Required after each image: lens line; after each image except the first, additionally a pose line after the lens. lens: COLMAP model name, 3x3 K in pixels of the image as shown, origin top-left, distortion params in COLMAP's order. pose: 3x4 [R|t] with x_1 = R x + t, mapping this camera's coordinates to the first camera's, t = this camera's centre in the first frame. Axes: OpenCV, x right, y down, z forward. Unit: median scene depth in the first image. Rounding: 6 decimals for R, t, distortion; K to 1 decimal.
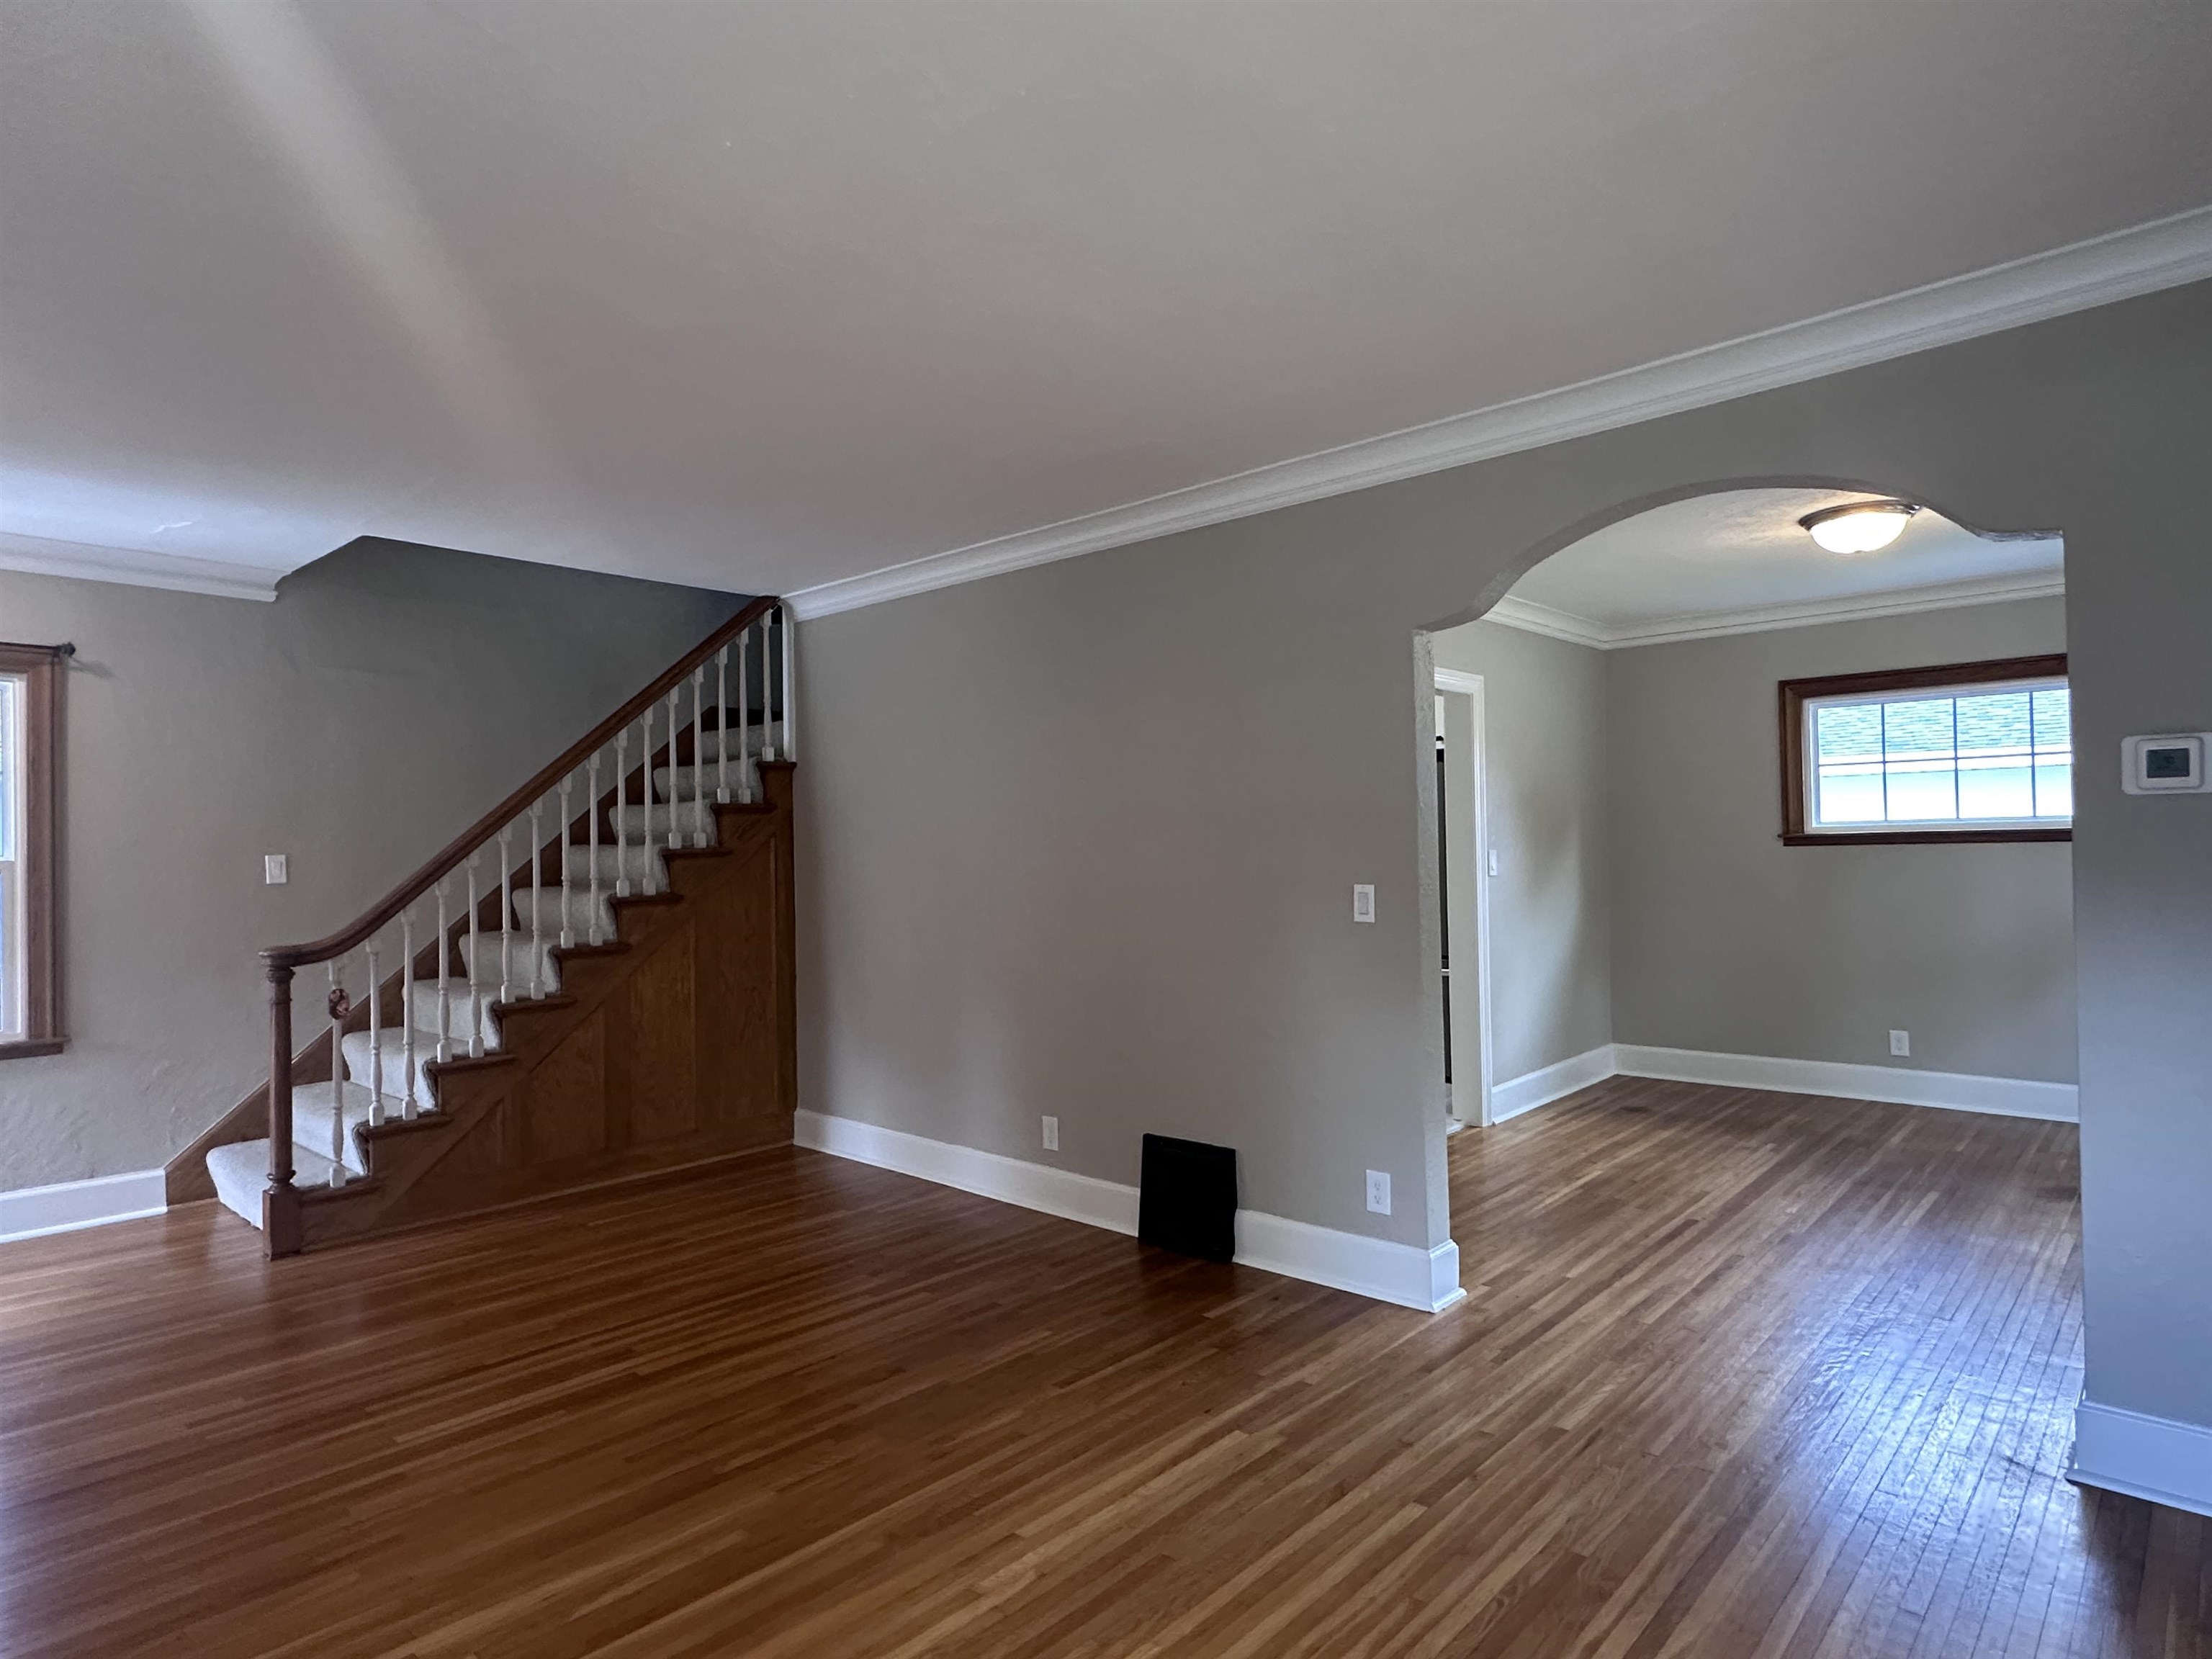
lens RADIAL K [[1239.9, 0, 1106.1], [0, 1239.9, 824.7], [0, 0, 1]] dist [-0.005851, 0.001884]
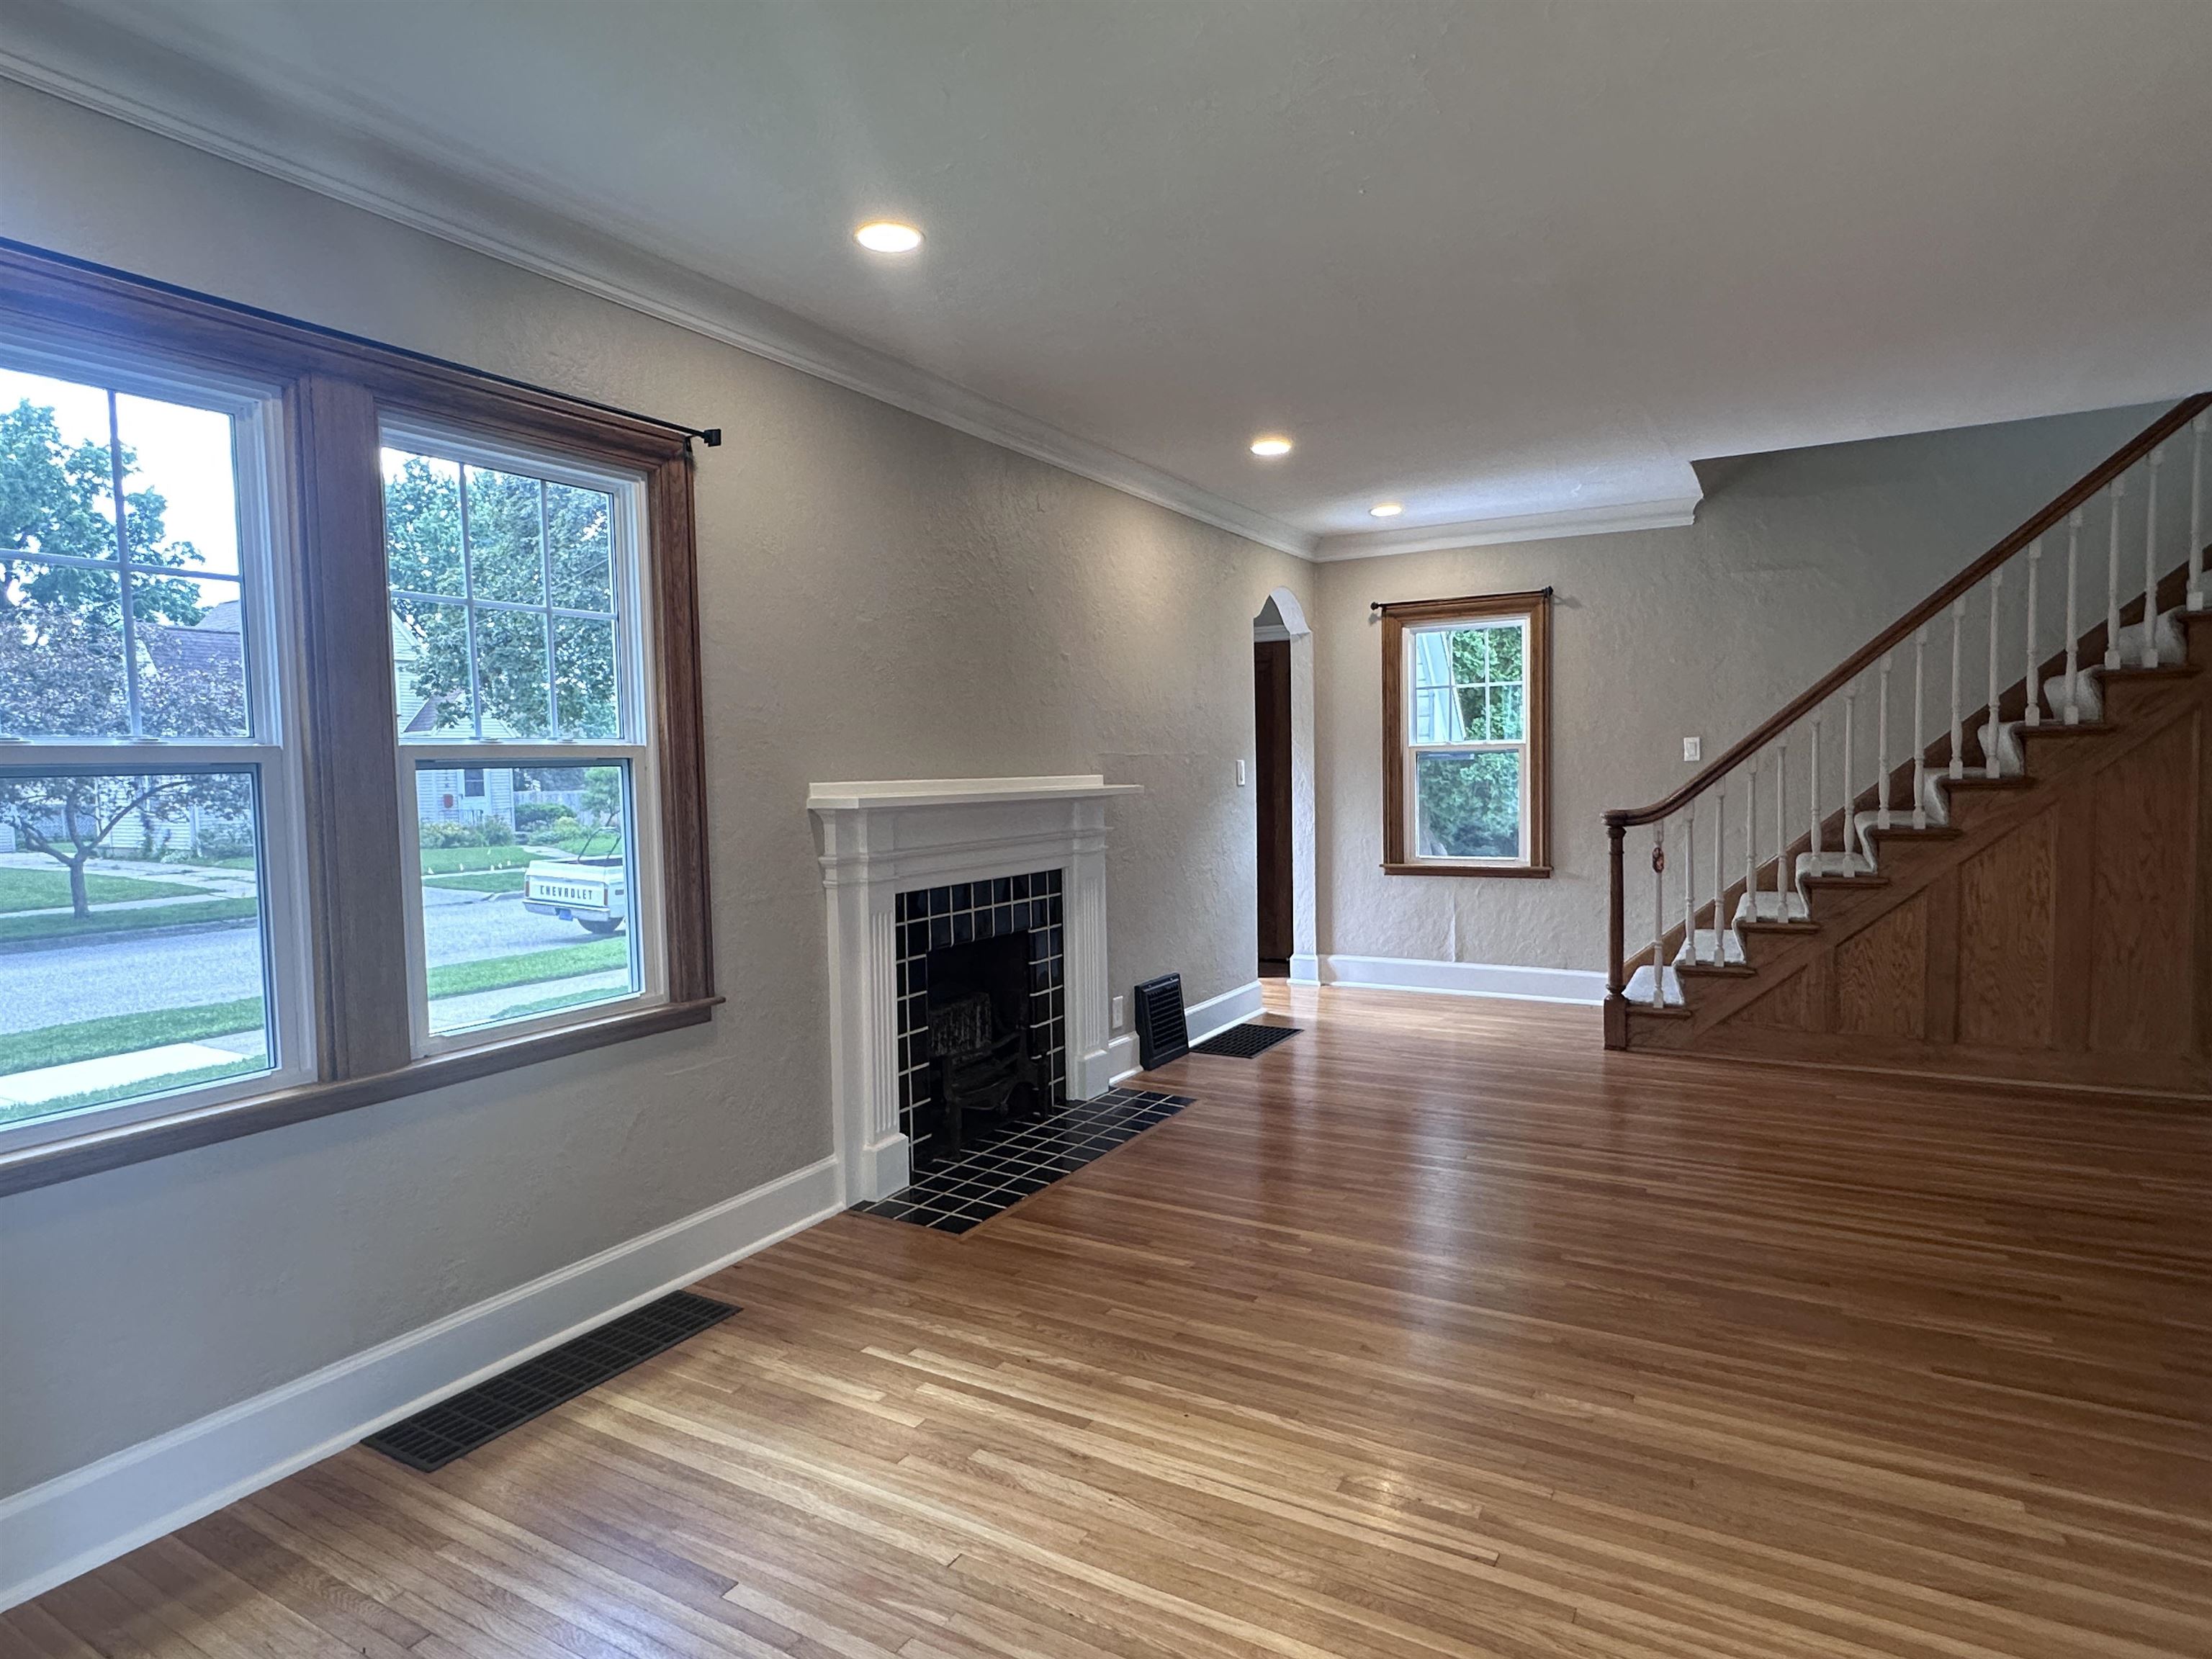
lens RADIAL K [[1239.9, 0, 1104.0], [0, 1239.9, 827.7], [0, 0, 1]] dist [-0.005851, 0.001884]
pose [[0.216167, 0.064097, -0.974250, 0.467023], [0.035690, 0.996657, 0.073490, 0.003763], [0.975704, -0.050657, 0.213157, 0.213739]]
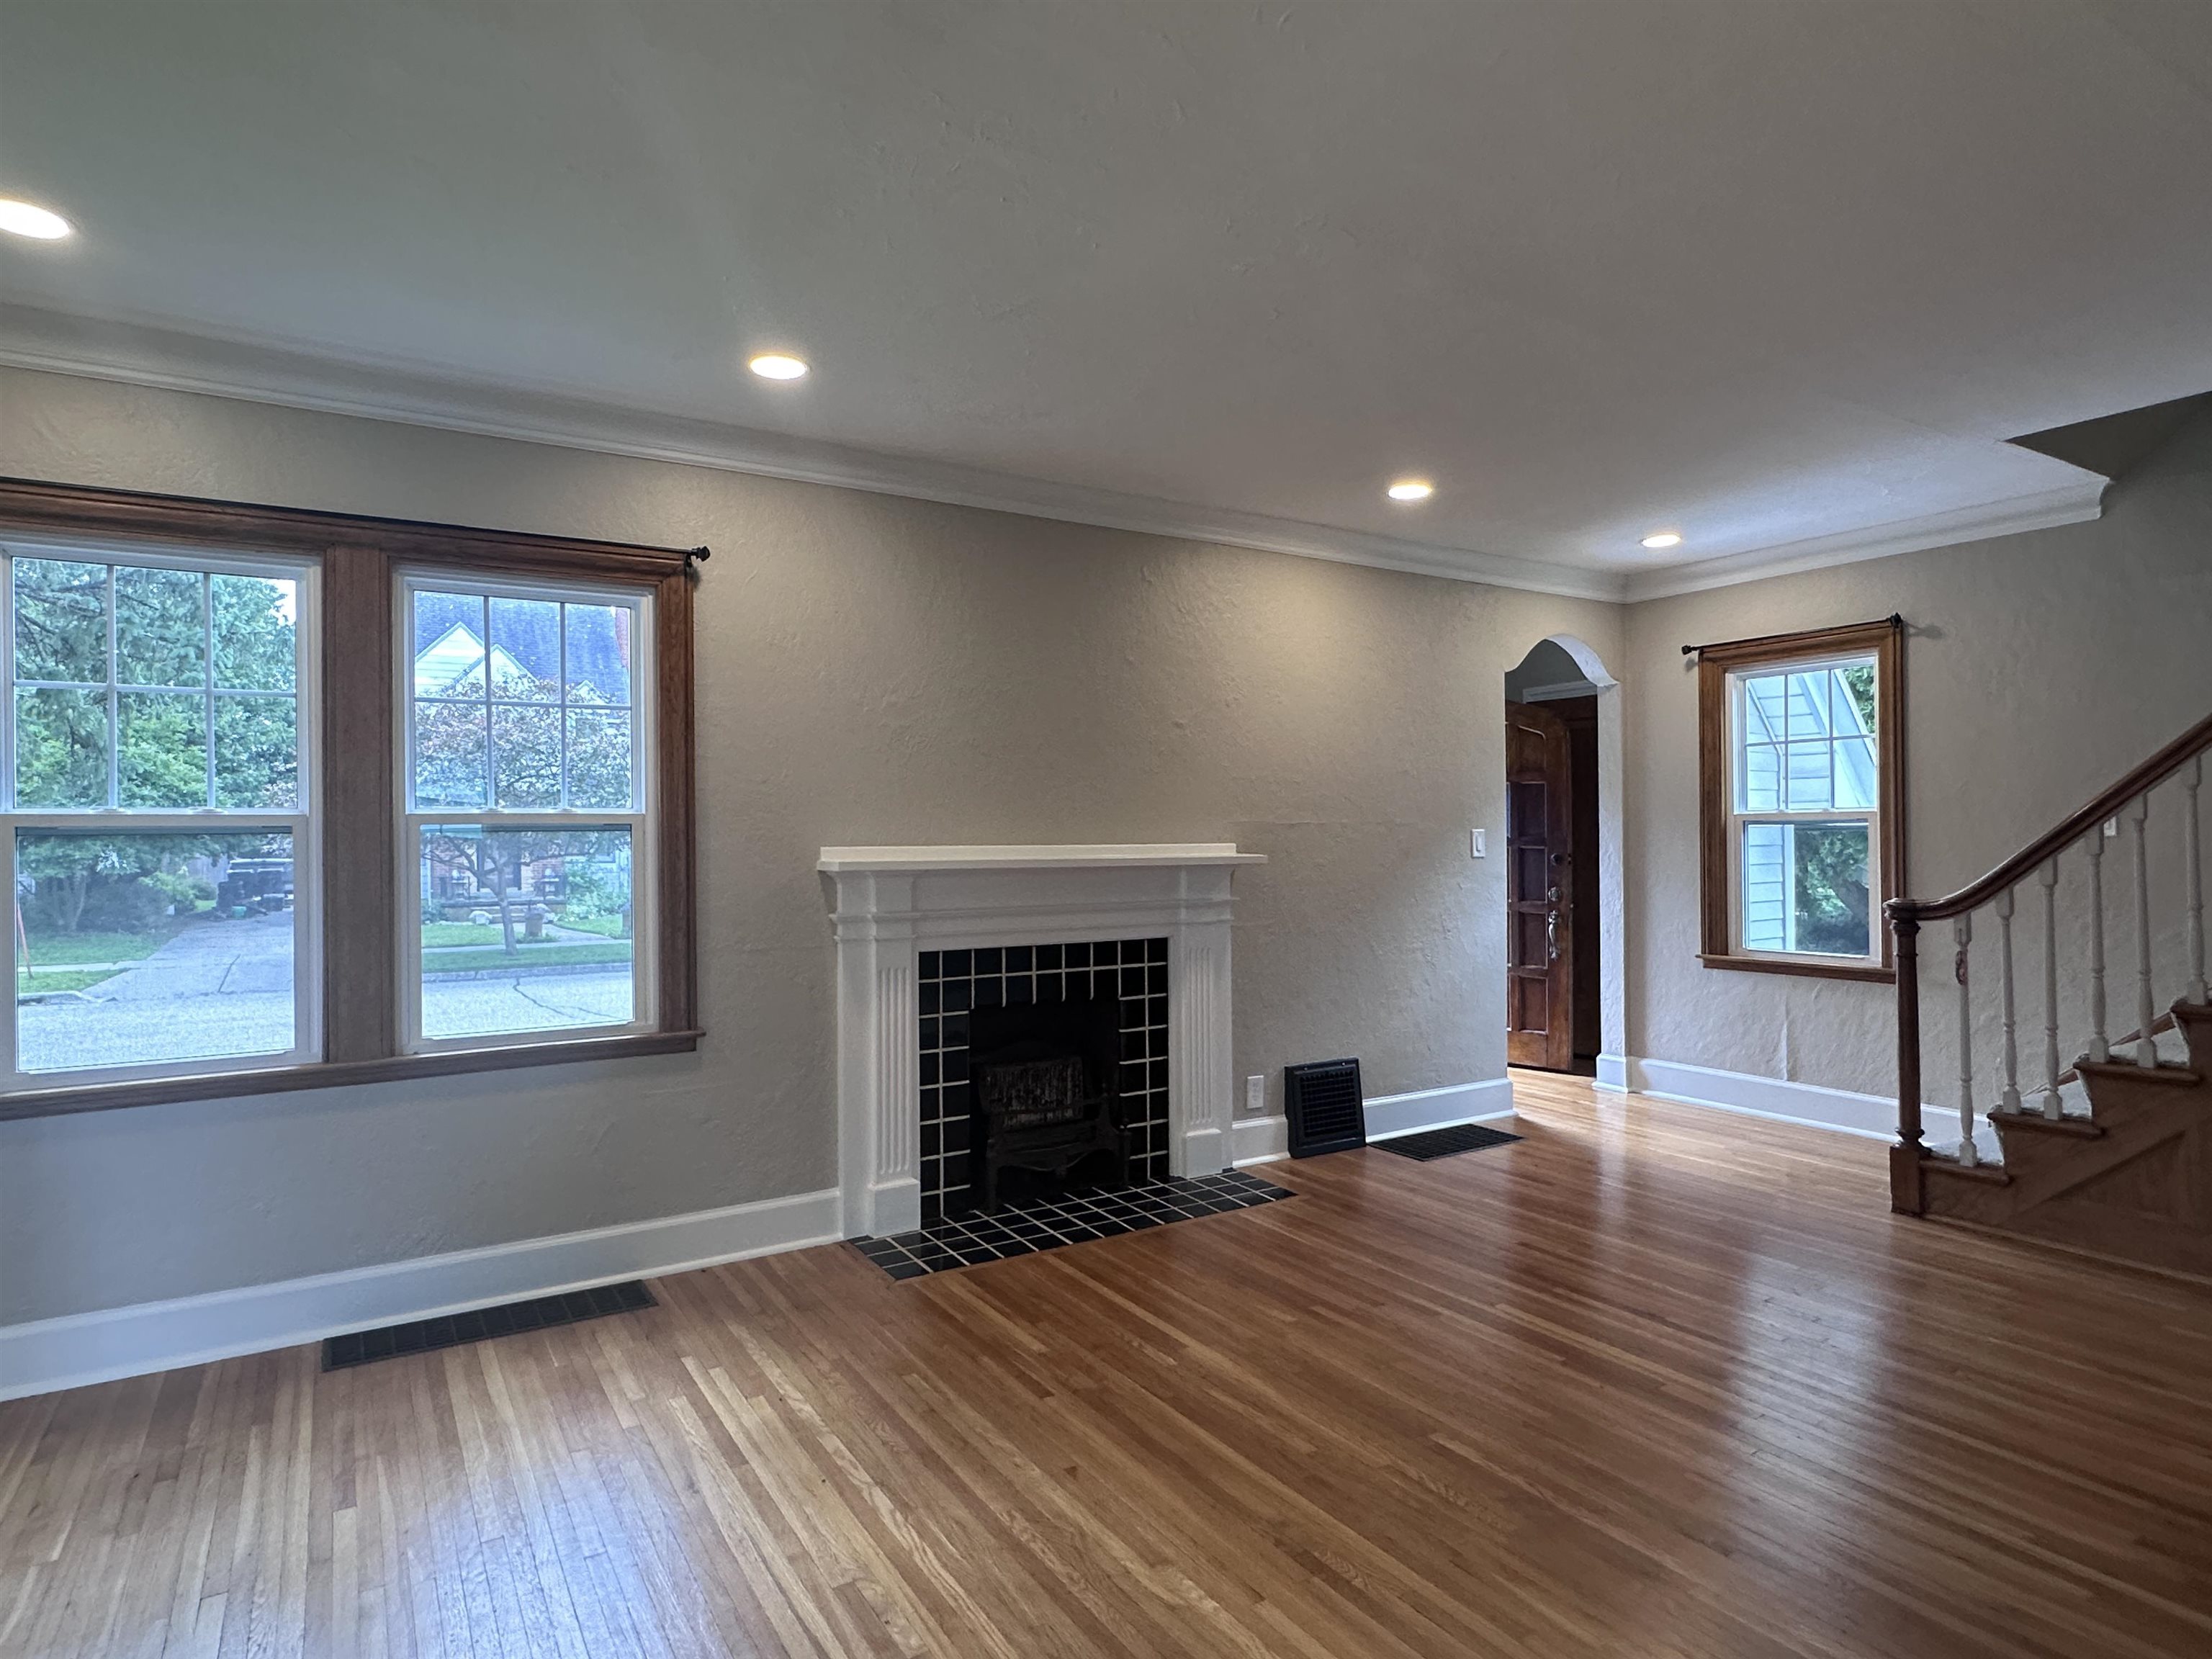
lens RADIAL K [[1239.9, 0, 1105.1], [0, 1239.9, 823.6], [0, 0, 1]] dist [-0.005851, 0.001884]
pose [[-0.267733, 0.010527, -0.963436, 0.449779], [0.033315, 0.999444, 0.001662, 0.016072], [0.962917, -0.031652, -0.267935, 0.659622]]
